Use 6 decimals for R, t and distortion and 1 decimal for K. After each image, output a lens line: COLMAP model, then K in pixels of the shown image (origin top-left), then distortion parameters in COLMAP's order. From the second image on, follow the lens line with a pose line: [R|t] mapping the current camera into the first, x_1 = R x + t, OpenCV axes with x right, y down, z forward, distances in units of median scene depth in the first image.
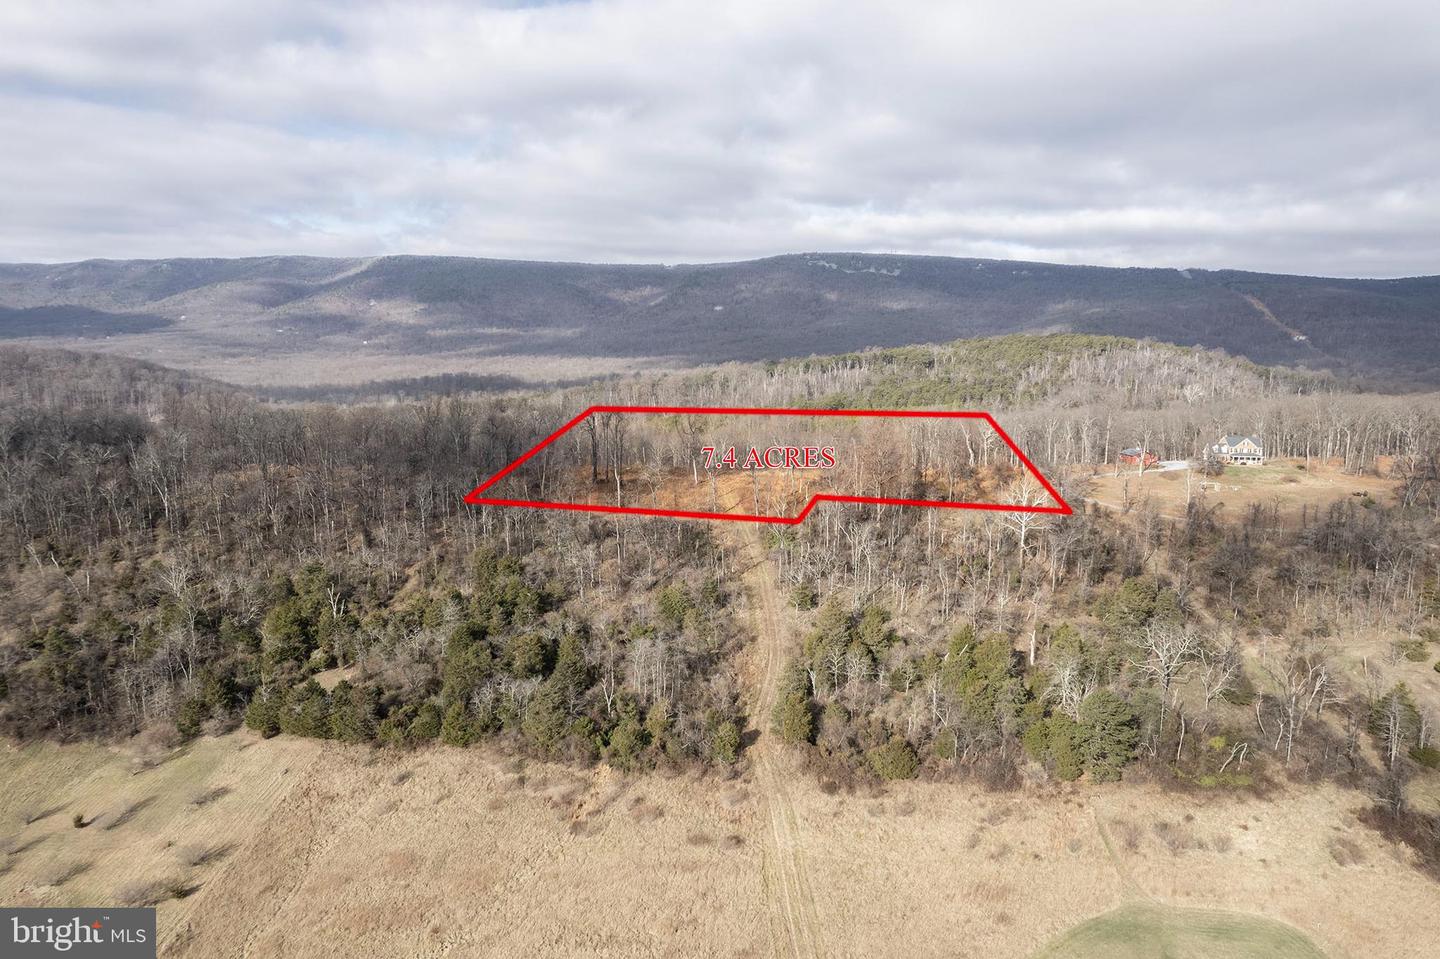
lens RADIAL K [[930.0, 0, 707.8], [0, 930.0, 490.1], [0, 0, 1]] dist [-0.076379, 0.070689]
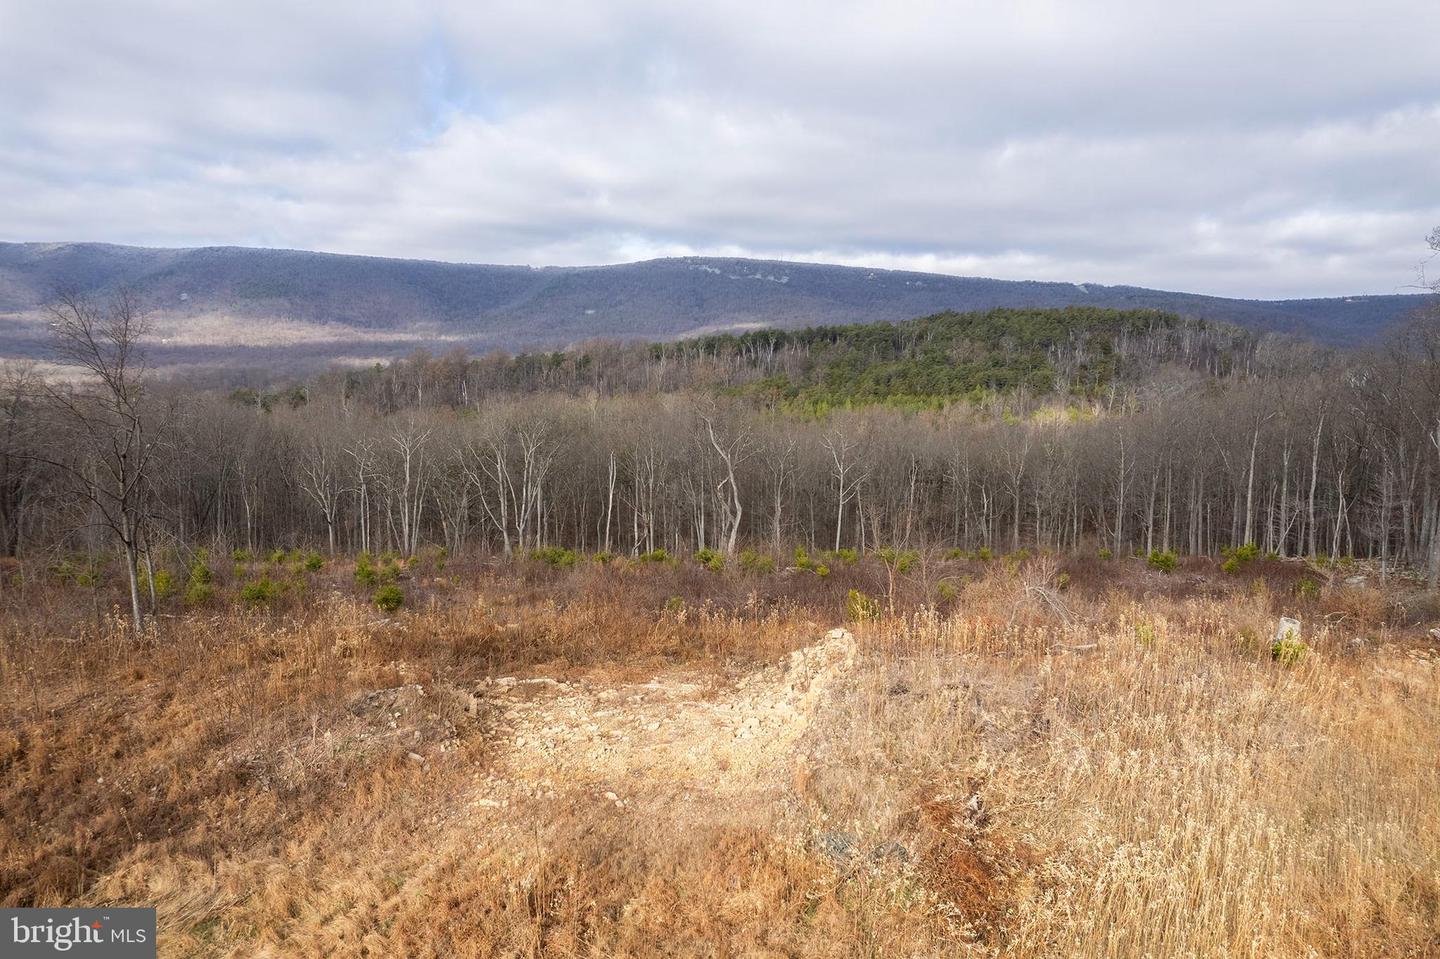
lens RADIAL K [[930.0, 0, 712.1], [0, 930.0, 488.2], [0, 0, 1]] dist [-0.076379, 0.070689]
pose [[0.990459, 0.000583, 0.137809, 0.006239], [0.002797, 0.999700, -0.024331, -0.005574], [-0.137782, 0.024485, 0.990160, 0.130478]]
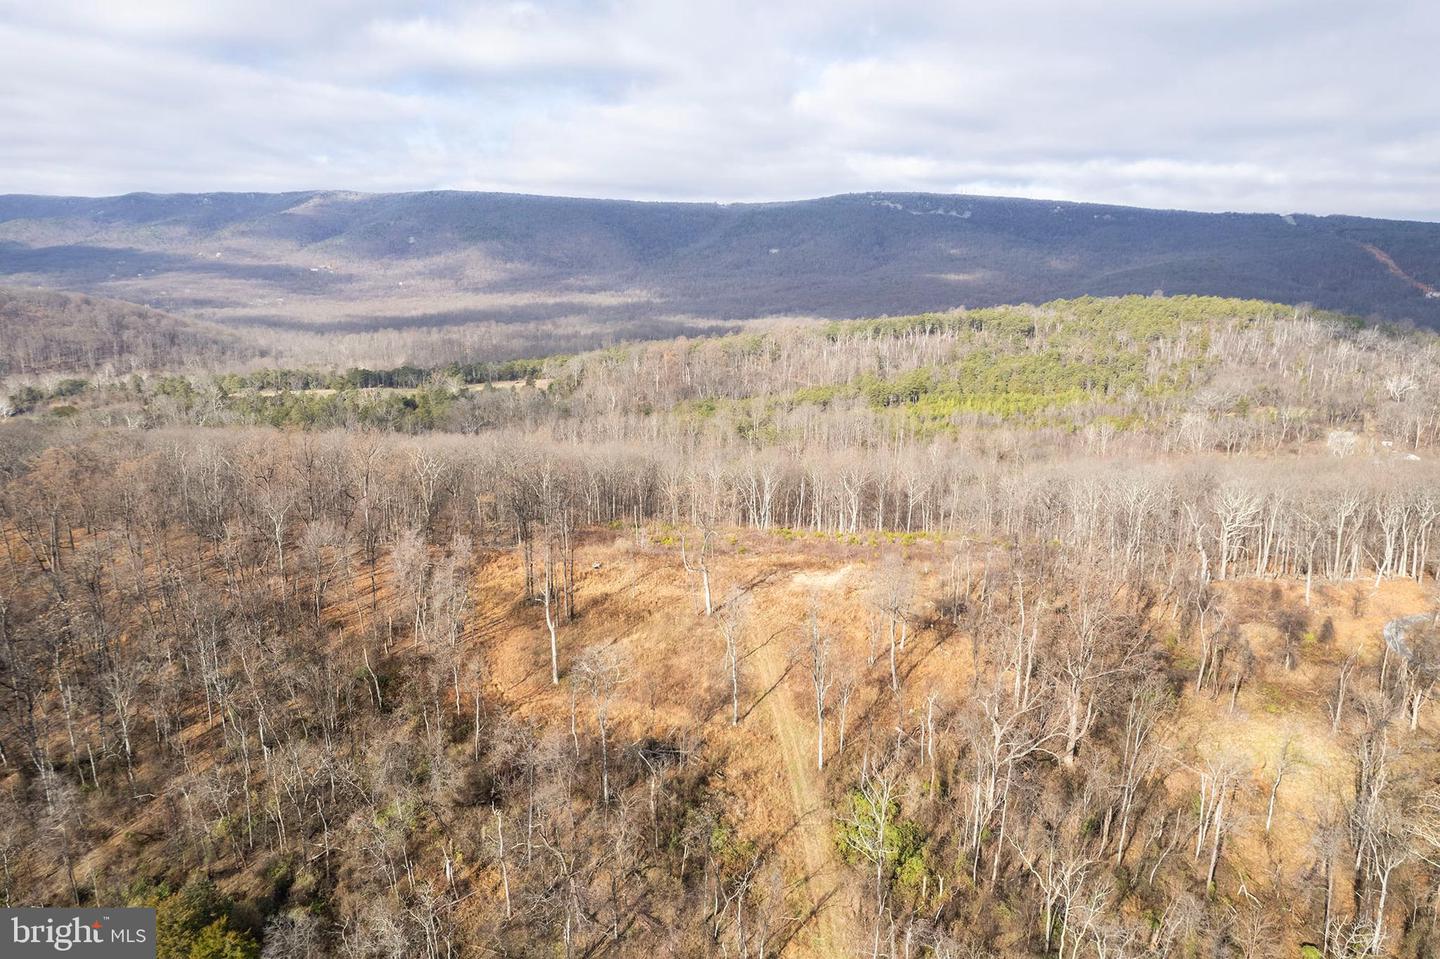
lens RADIAL K [[930.0, 0, 708.9], [0, 930.0, 492.7], [0, 0, 1]] dist [-0.076379, 0.070689]
pose [[0.998253, 0.025937, -0.053093, 0.001993], [-0.022443, 0.997607, 0.065394, -0.015385], [0.054662, -0.064089, 0.996446, 0.061317]]
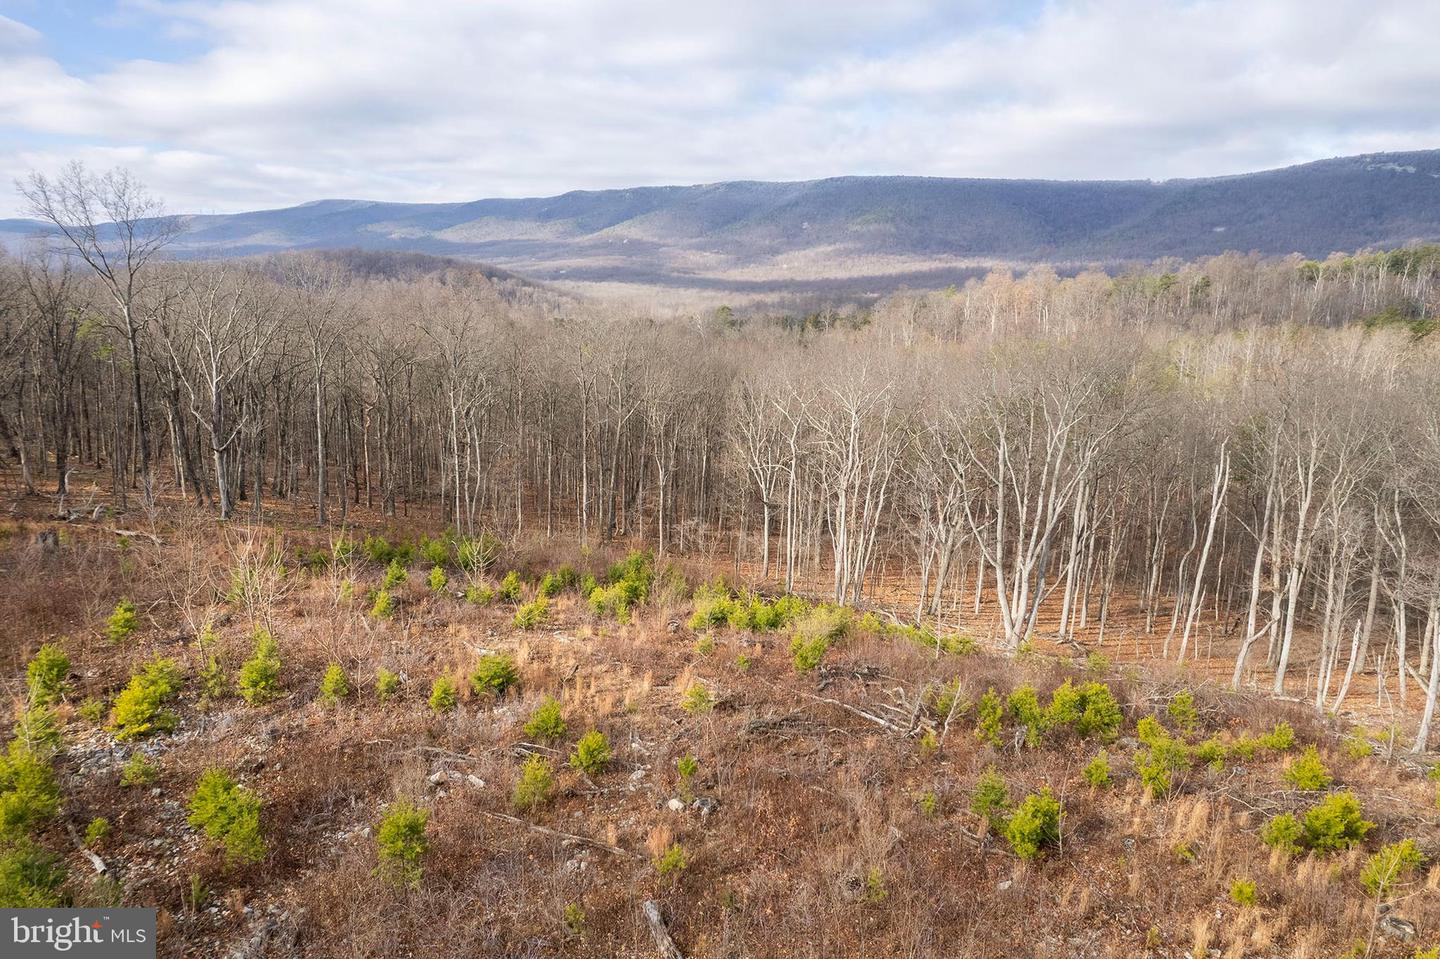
lens RADIAL K [[930.0, 0, 706.5], [0, 930.0, 482.5], [0, 0, 1]] dist [-0.076379, 0.070689]
pose [[0.882175, 0.111855, -0.457445, 0.006899], [-0.086934, 0.993368, 0.075248, -0.008674], [0.462828, -0.026615, 0.886049, 0.154017]]
